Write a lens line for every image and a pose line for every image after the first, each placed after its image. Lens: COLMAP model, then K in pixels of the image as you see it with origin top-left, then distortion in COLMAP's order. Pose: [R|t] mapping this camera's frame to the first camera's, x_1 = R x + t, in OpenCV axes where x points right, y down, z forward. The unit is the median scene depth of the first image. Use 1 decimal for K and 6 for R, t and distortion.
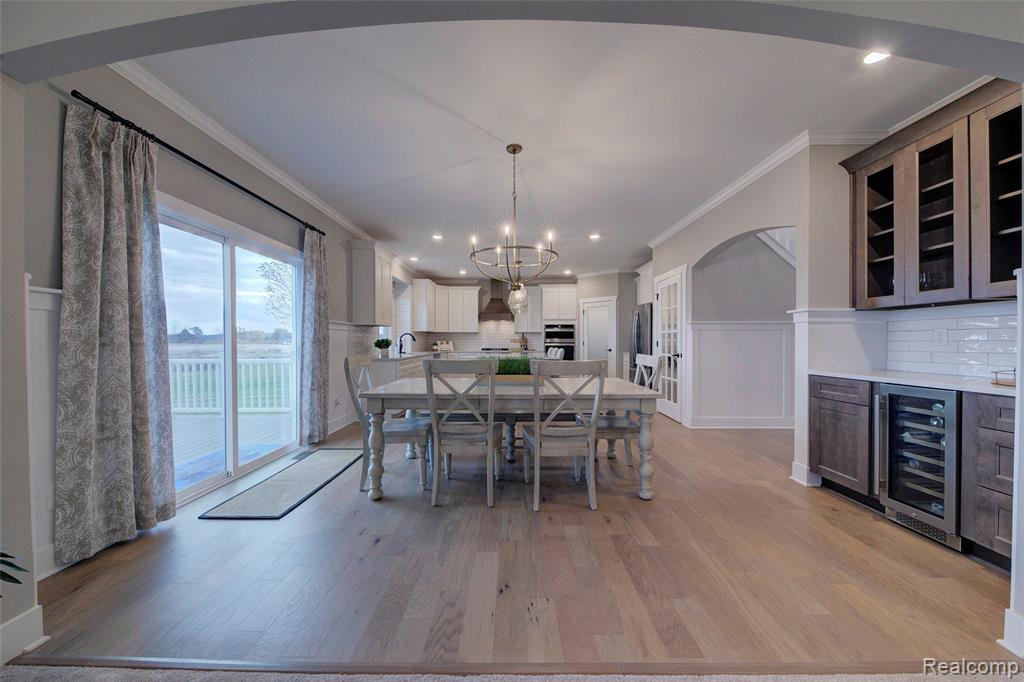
lens RADIAL K [[353.2, 0, 511.1], [0, 353.2, 342.4], [0, 0, 1]] dist [0.000176, -0.000410]
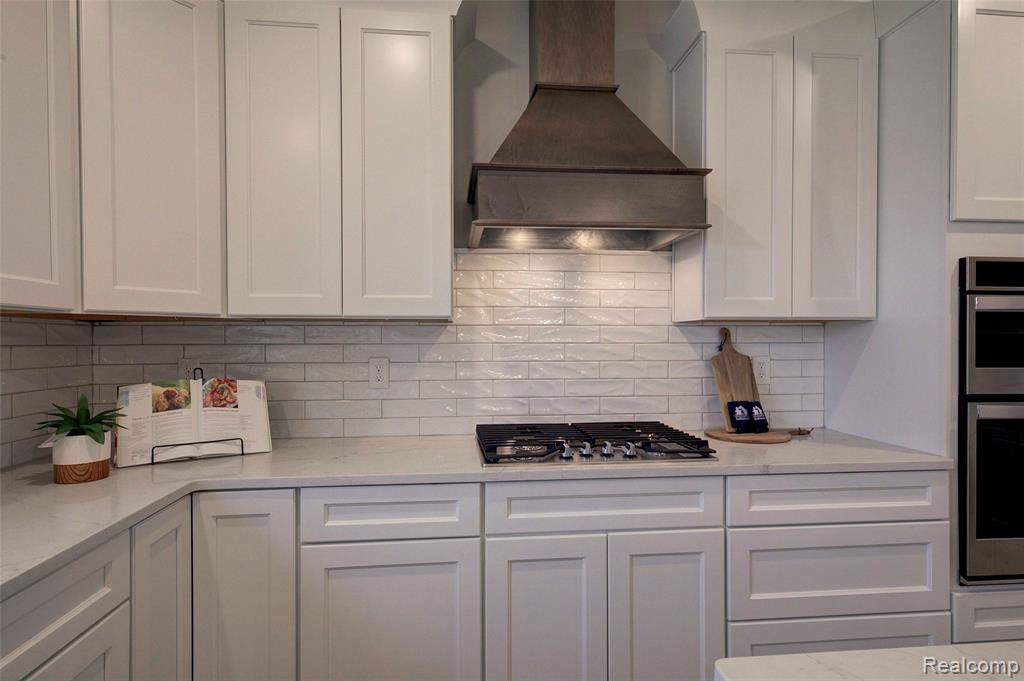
lens RADIAL K [[564.6, 0, 514.5], [0, 564.6, 344.9], [0, 0, 1]] dist [0.026265, 0.000038]
pose [[0.990536, -0.001951, 0.137240, -0.104717], [0.001055, 0.999978, 0.006605, -0.020239], [-0.137250, -0.006398, 0.990516, 0.806298]]
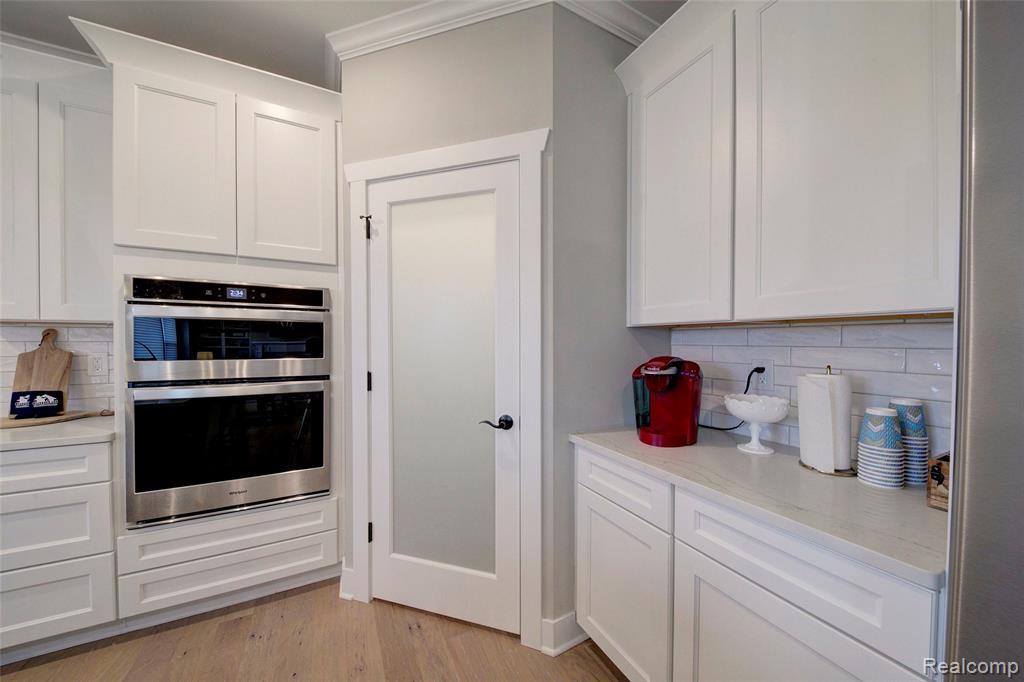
lens RADIAL K [[353.2, 0, 511.4], [0, 353.2, 346.7], [0, 0, 1]] dist [0.000176, -0.000410]
pose [[0.879145, -0.005117, 0.476527, 0.175003], [-0.002637, 0.999875, 0.015601, -0.020043], [-0.476547, -0.014972, 0.879021, 0.759466]]
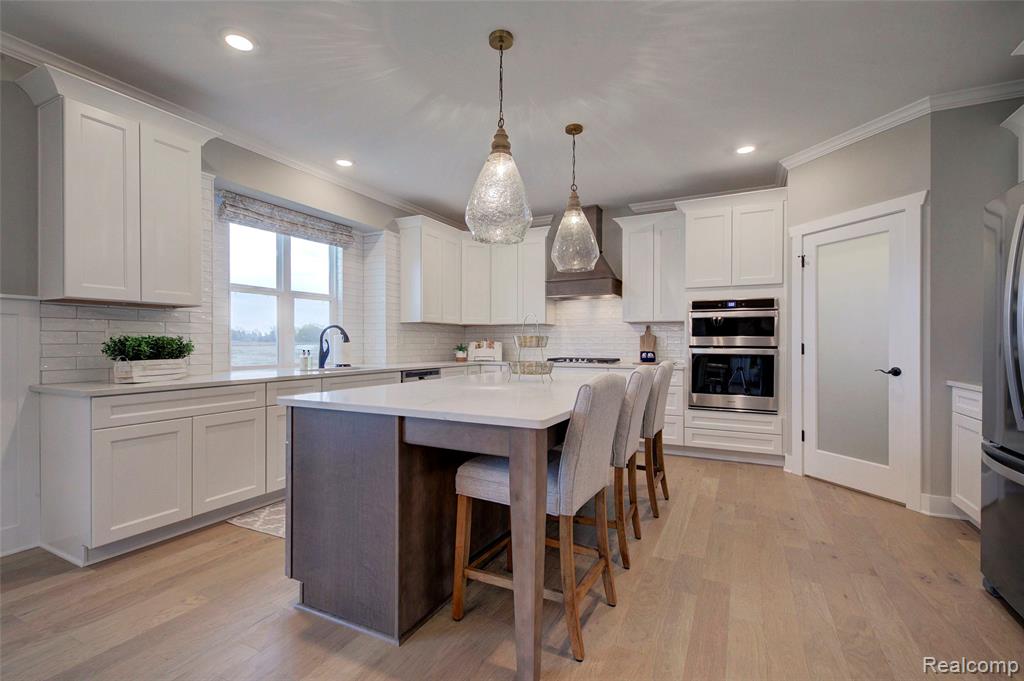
lens RADIAL K [[461.2, 0, 508.6], [0, 461.2, 345.0], [0, 0, 1]] dist [0.013956, -0.001569]
pose [[0.900672, 0.002647, -0.434491, 0.136500], [-0.001447, 0.999994, 0.003094, -0.001835], [0.434497, -0.002158, 0.900671, 0.433138]]
